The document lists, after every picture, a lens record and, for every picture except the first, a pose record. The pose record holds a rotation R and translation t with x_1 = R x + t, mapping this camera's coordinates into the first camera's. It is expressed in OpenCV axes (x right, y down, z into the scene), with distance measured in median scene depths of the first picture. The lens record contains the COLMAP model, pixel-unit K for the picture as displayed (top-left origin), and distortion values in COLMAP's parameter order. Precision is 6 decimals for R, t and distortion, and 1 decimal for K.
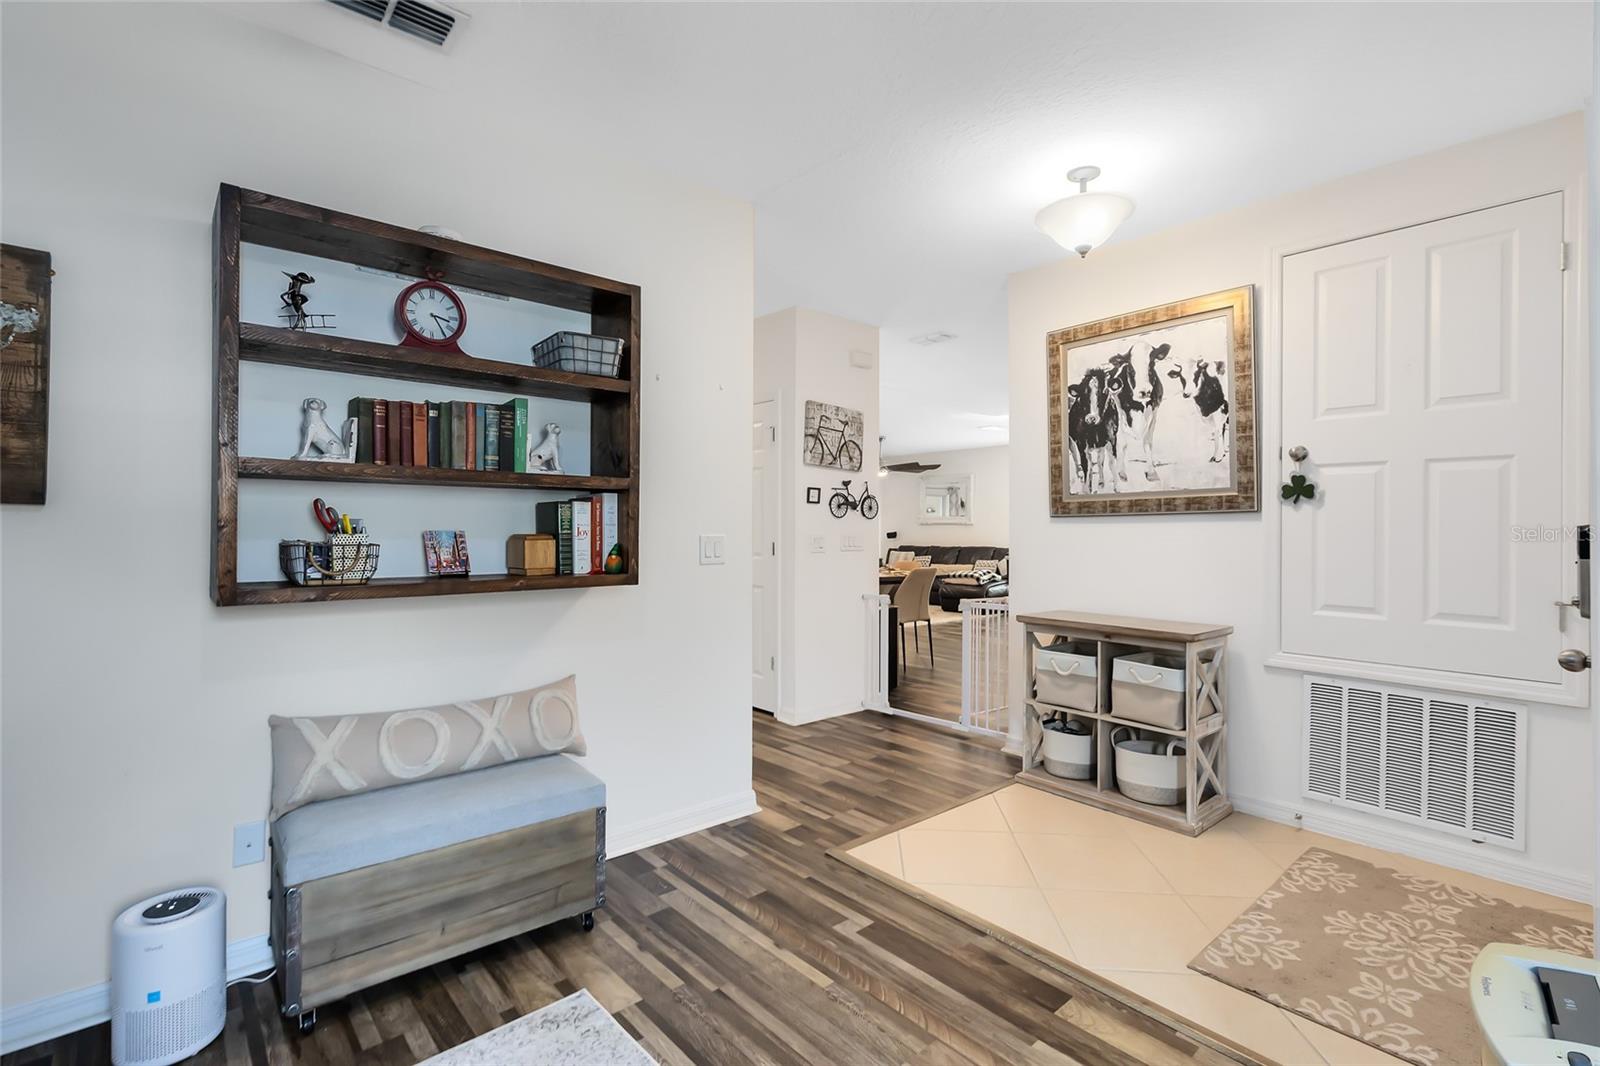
lens RADIAL K [[735.9, 0, 810.8], [0, 735.9, 522.0], [0, 0, 1]] dist [0.007454, -0.001691]
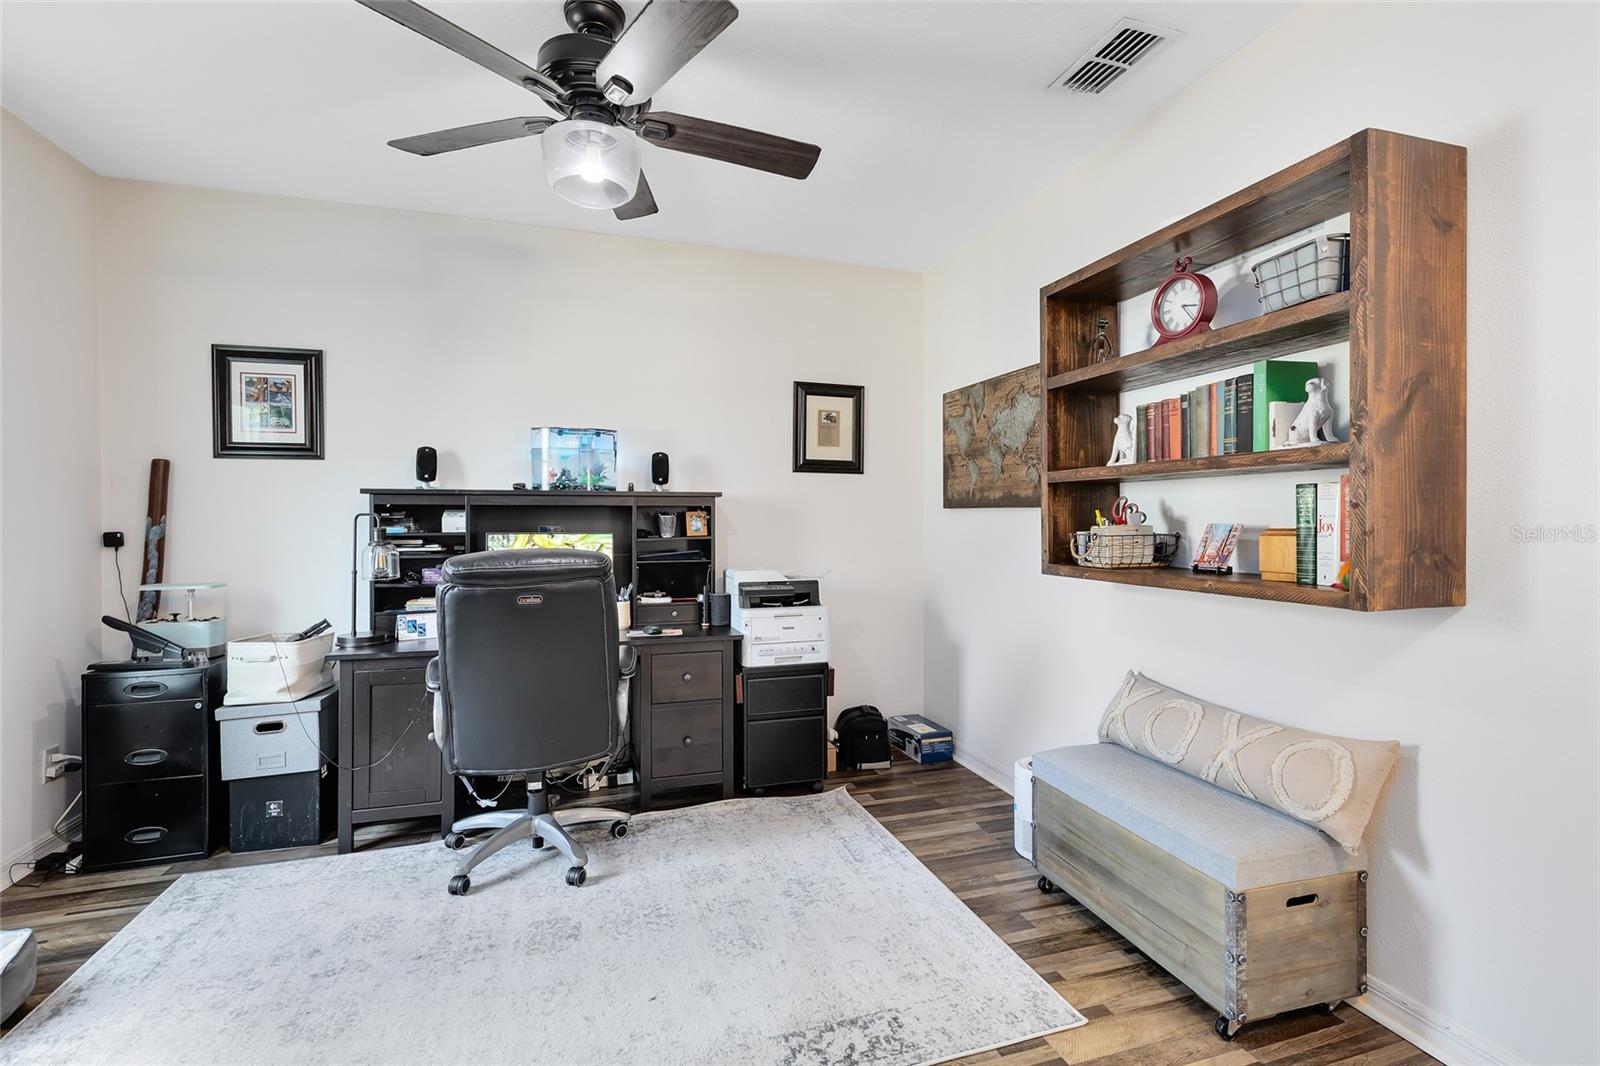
lens RADIAL K [[735.9, 0, 804.1], [0, 735.9, 521.9], [0, 0, 1]] dist [0.007454, -0.001691]
pose [[-0.404157, -0.000172, -0.914690, 0.600274], [0.010146, 0.999938, -0.004671, 0.009528], [0.914634, -0.011169, -0.404130, 0.930141]]
